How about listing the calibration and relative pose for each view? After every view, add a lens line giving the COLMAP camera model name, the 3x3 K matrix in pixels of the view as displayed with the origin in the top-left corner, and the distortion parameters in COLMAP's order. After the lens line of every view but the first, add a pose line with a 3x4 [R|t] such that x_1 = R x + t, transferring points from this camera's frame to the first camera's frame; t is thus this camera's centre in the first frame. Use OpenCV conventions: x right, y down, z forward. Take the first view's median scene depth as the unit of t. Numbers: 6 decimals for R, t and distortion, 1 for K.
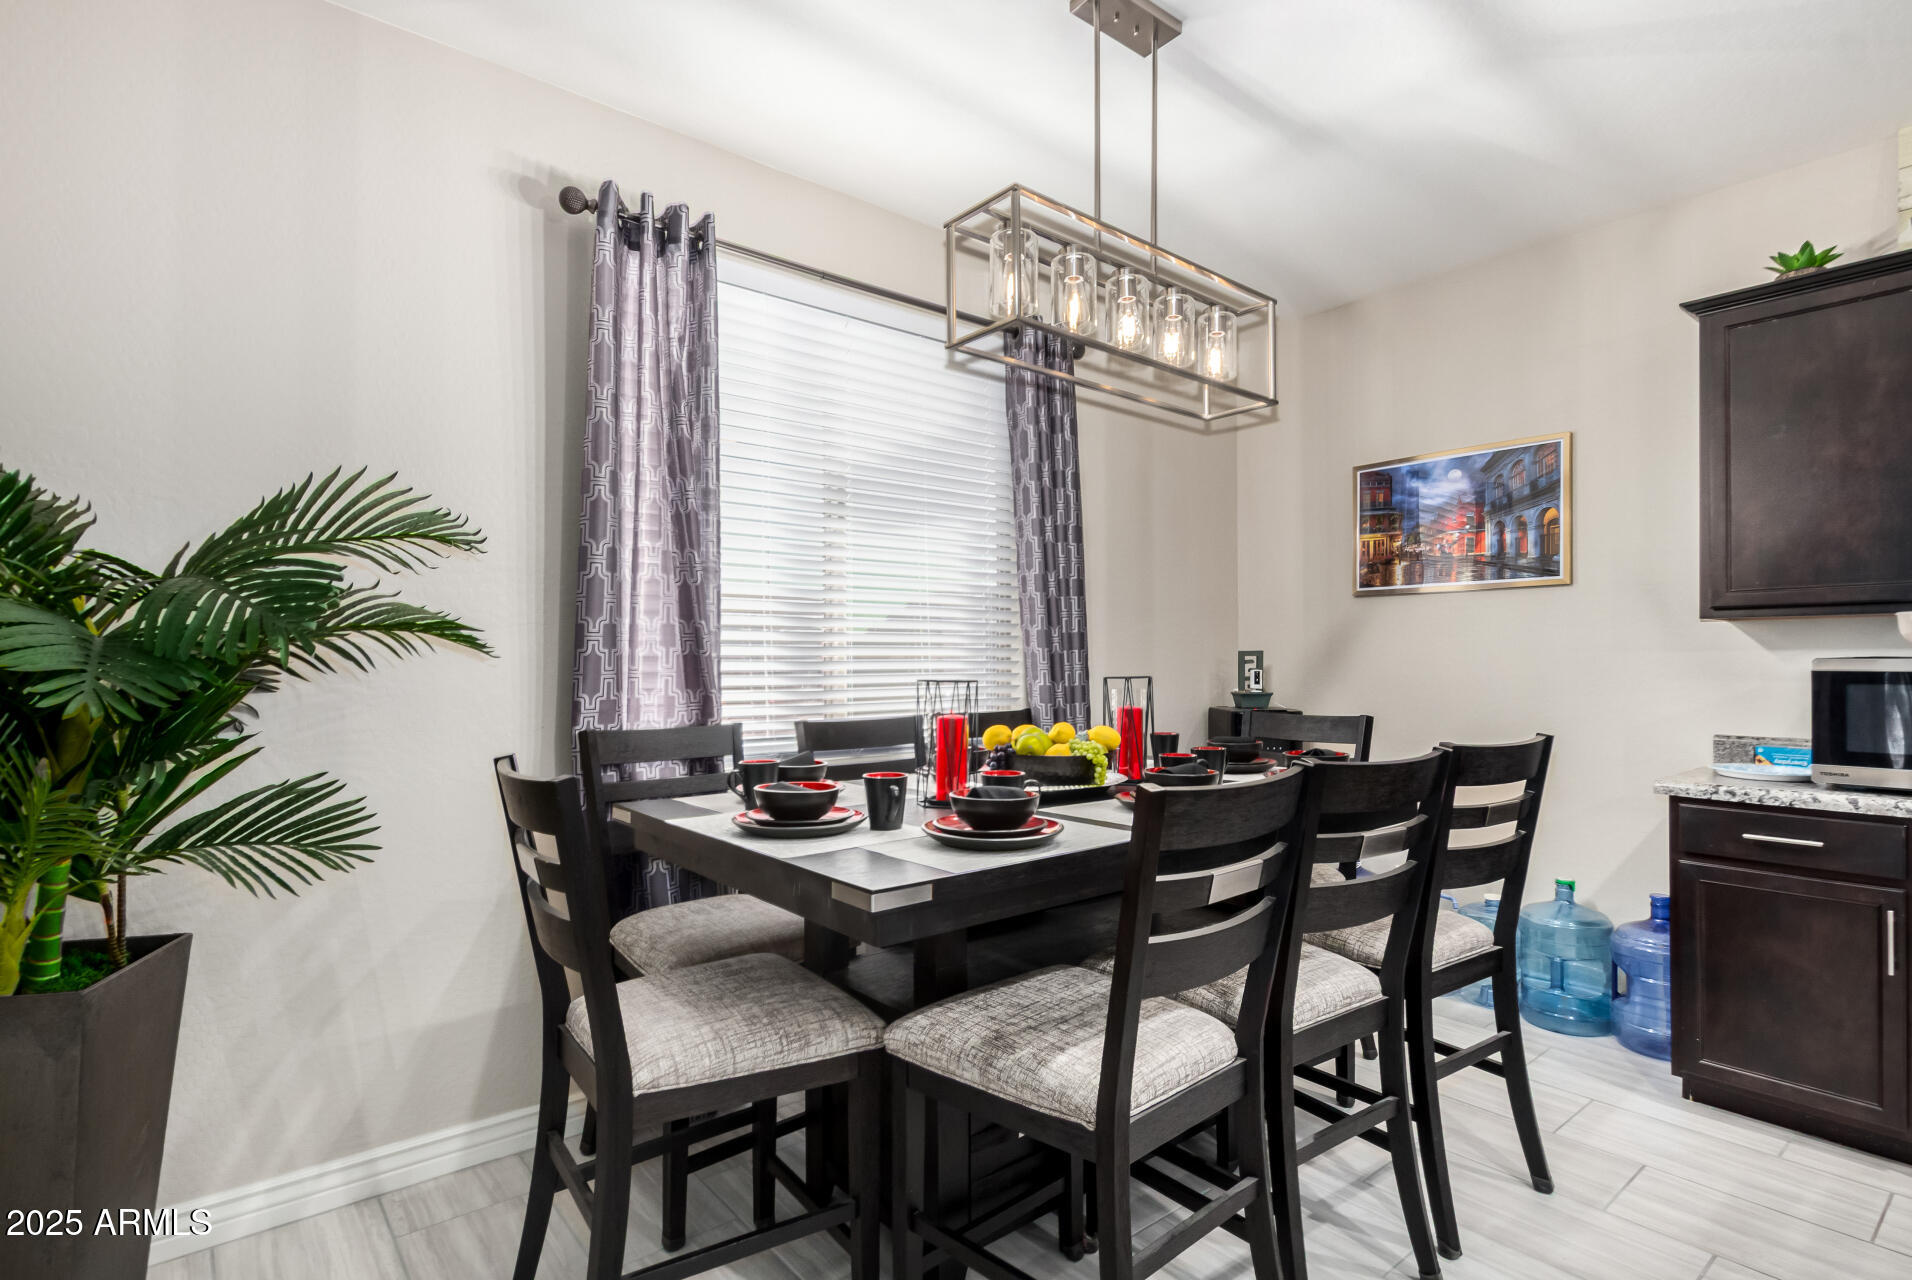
lens RADIAL K [[925.2, 0, 943.4], [0, 925.2, 649.1], [0, 0, 1]] dist [0.006598, -0.000027]
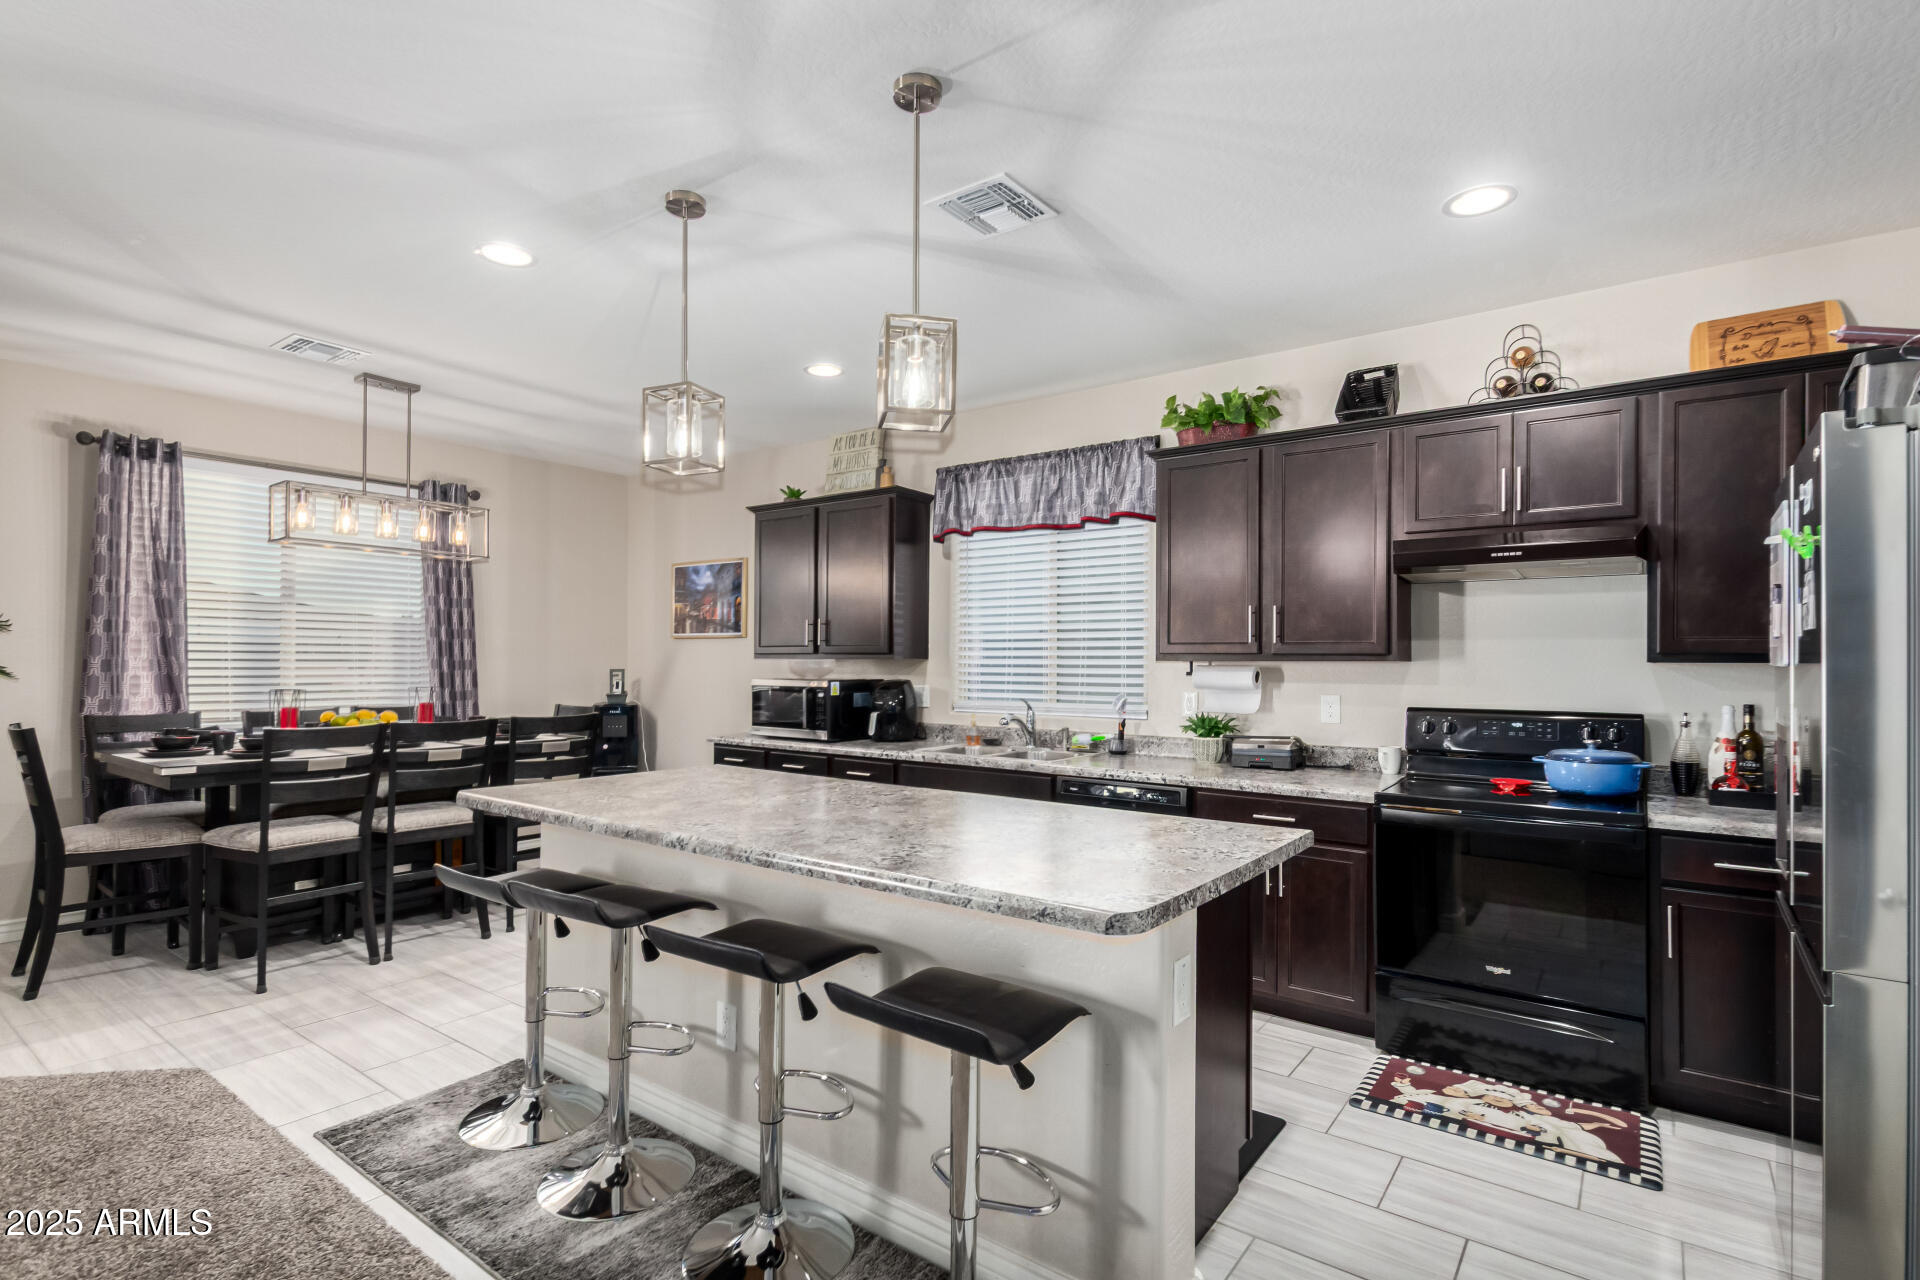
lens RADIAL K [[929.1, 0, 971.0], [0, 929.1, 648.5], [0, 0, 1]] dist [0.006598, -0.000027]
pose [[0.969960, 0.011754, 0.242981, 0.846283], [-0.011984, 0.999928, -0.000532, -0.066050], [-0.242970, -0.002396, 0.970031, -1.223717]]
